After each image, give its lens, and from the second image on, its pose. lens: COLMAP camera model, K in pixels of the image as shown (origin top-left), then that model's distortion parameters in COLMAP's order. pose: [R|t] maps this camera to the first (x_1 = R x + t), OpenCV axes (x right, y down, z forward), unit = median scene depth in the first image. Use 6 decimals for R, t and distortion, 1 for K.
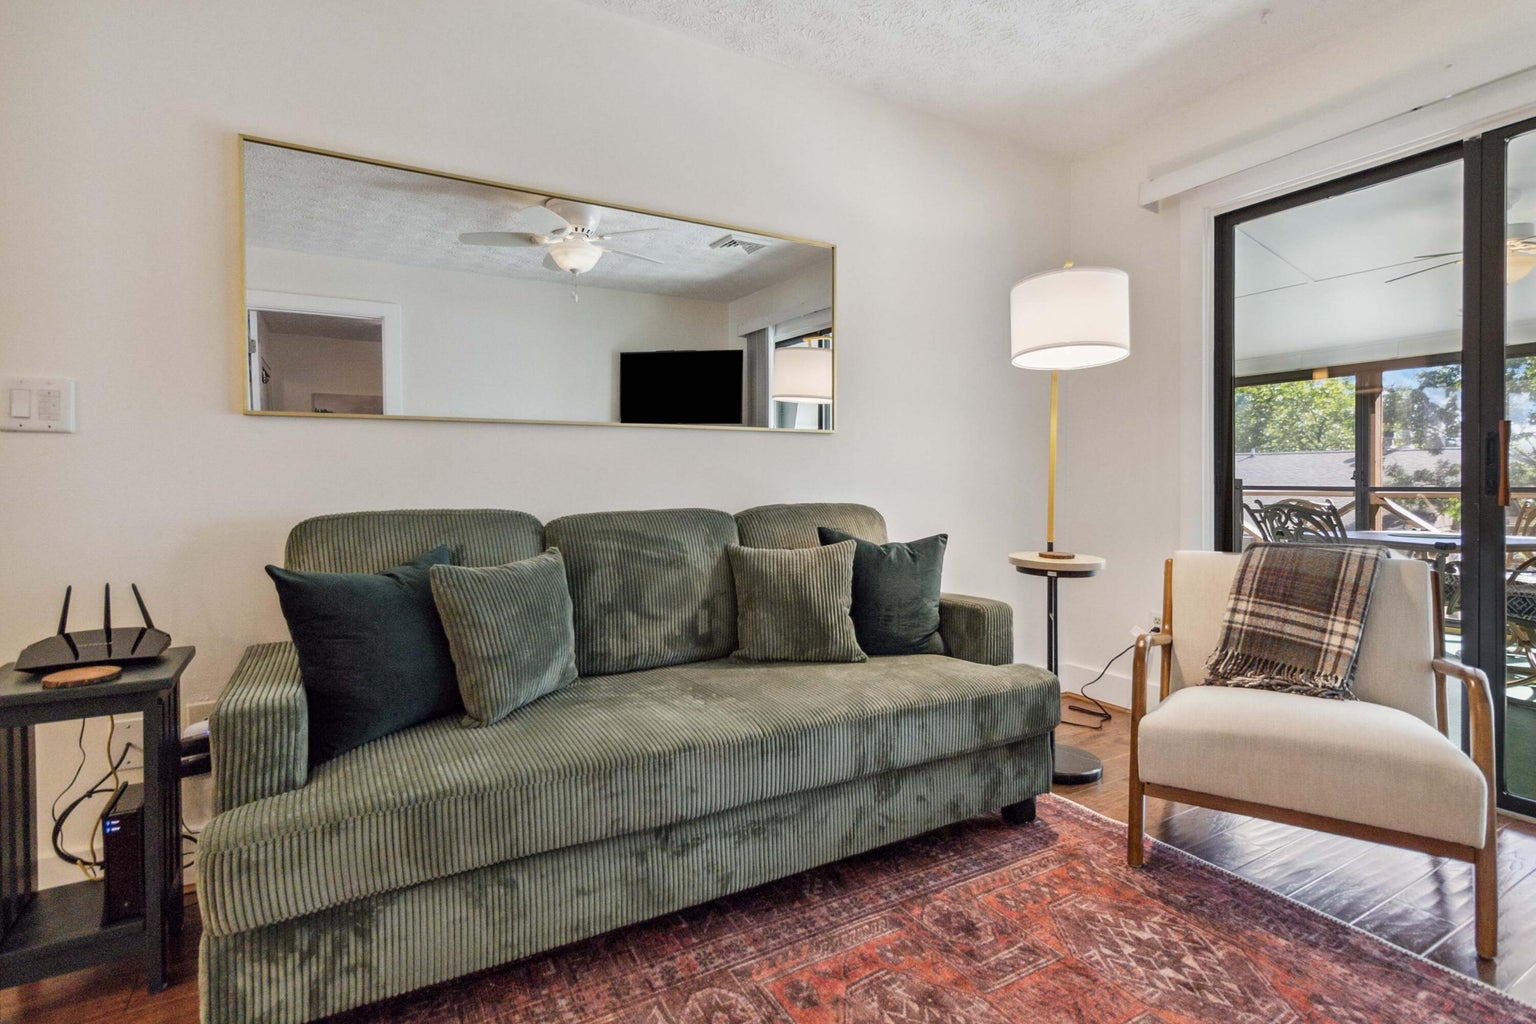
lens RADIAL K [[745.8, 0, 777.4], [0, 745.8, 491.7], [0, 0, 1]] dist [0.002167, -0.000290]
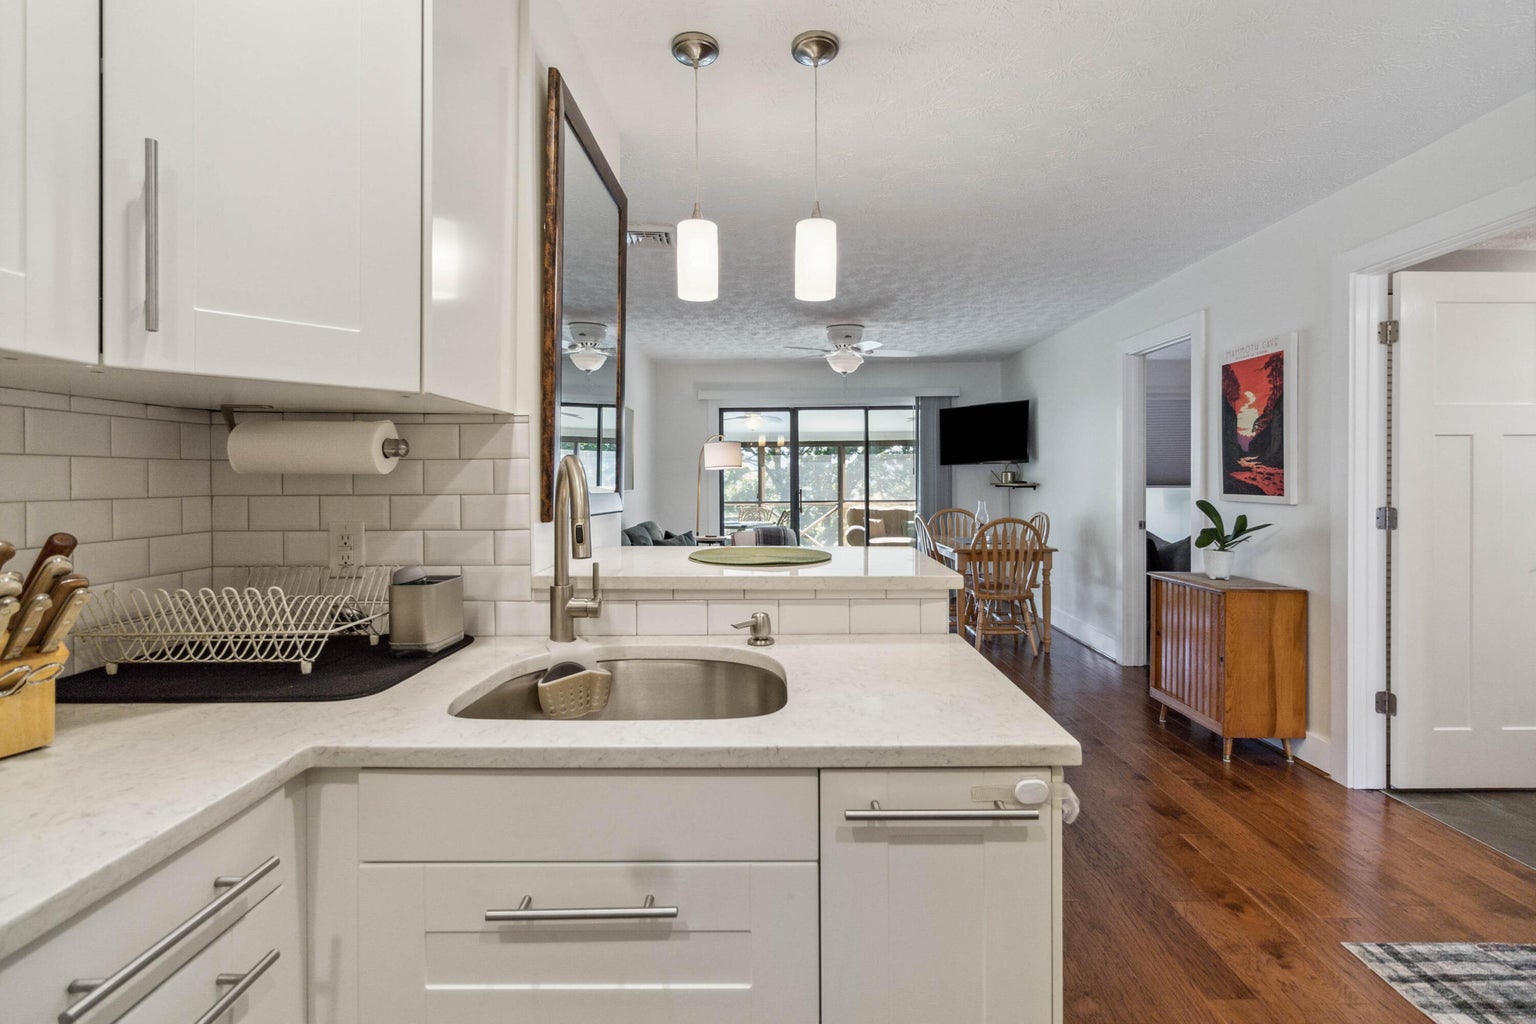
lens RADIAL K [[718.7, 0, 772.6], [0, 718.7, 478.3], [0, 0, 1]] dist [0.001072, 0.000191]
pose [[0.509379, 0.003346, 0.860536, -2.303626], [0.014623, 0.999814, -0.012543, -0.117695], [-0.860418, 0.018973, 0.509236, -0.718108]]
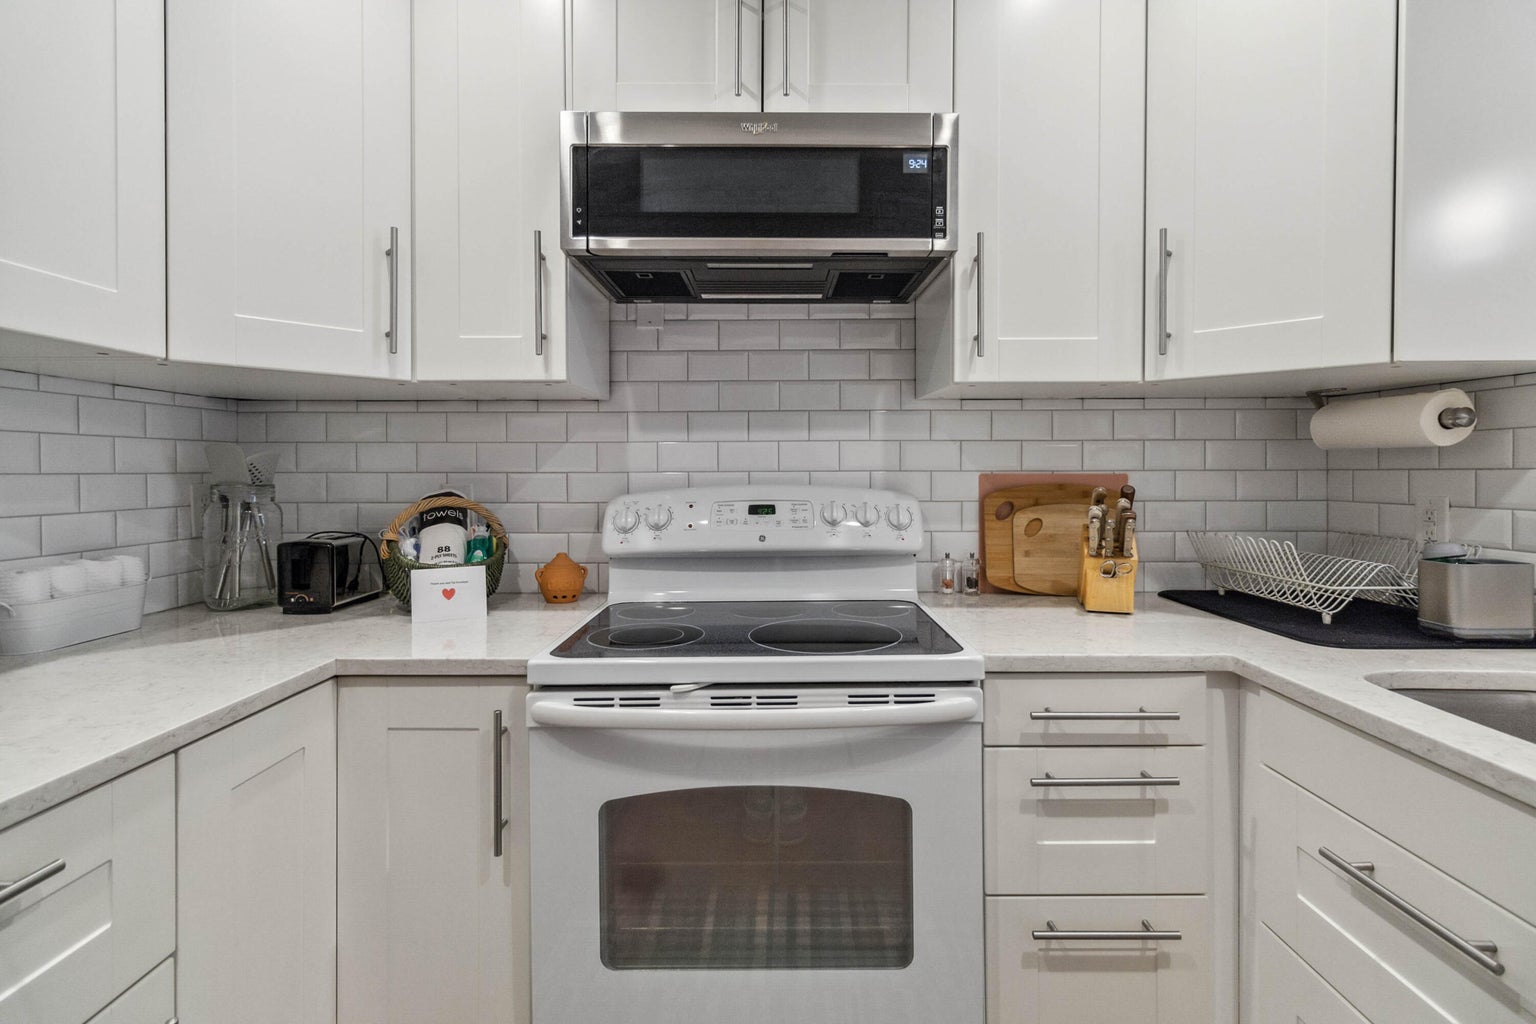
lens RADIAL K [[732.4, 0, 770.1], [0, 732.4, 483.5], [0, 0, 1]] dist [0.009636, 0.000234]
pose [[0.854912, 0.012110, -0.518631, -2.061103], [-0.011213, 0.999925, 0.004866, -0.096693], [0.518651, 0.001656, 0.854984, -0.956347]]
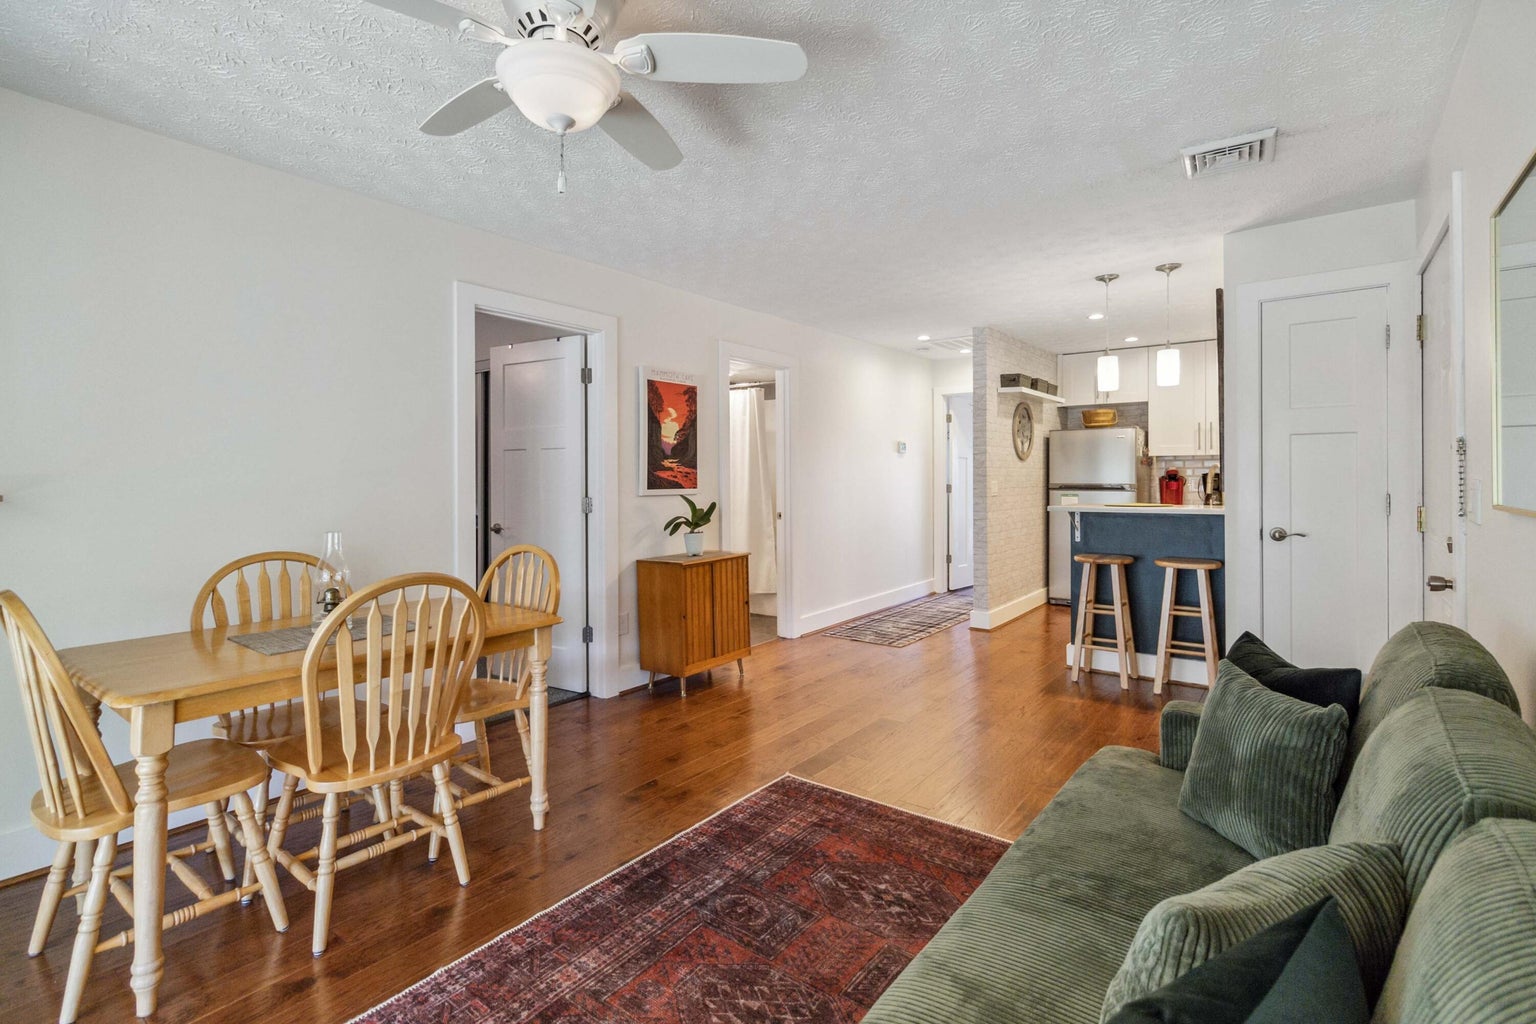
lens RADIAL K [[718.7, 0, 772.6], [0, 718.7, 478.3], [0, 0, 1]] dist [0.001072, 0.000191]
pose [[-0.922778, 0.012021, -0.385143, 0.461569], [0.004760, 0.999793, 0.019801, -0.160209], [0.385302, 0.016439, -0.922644, 1.433569]]
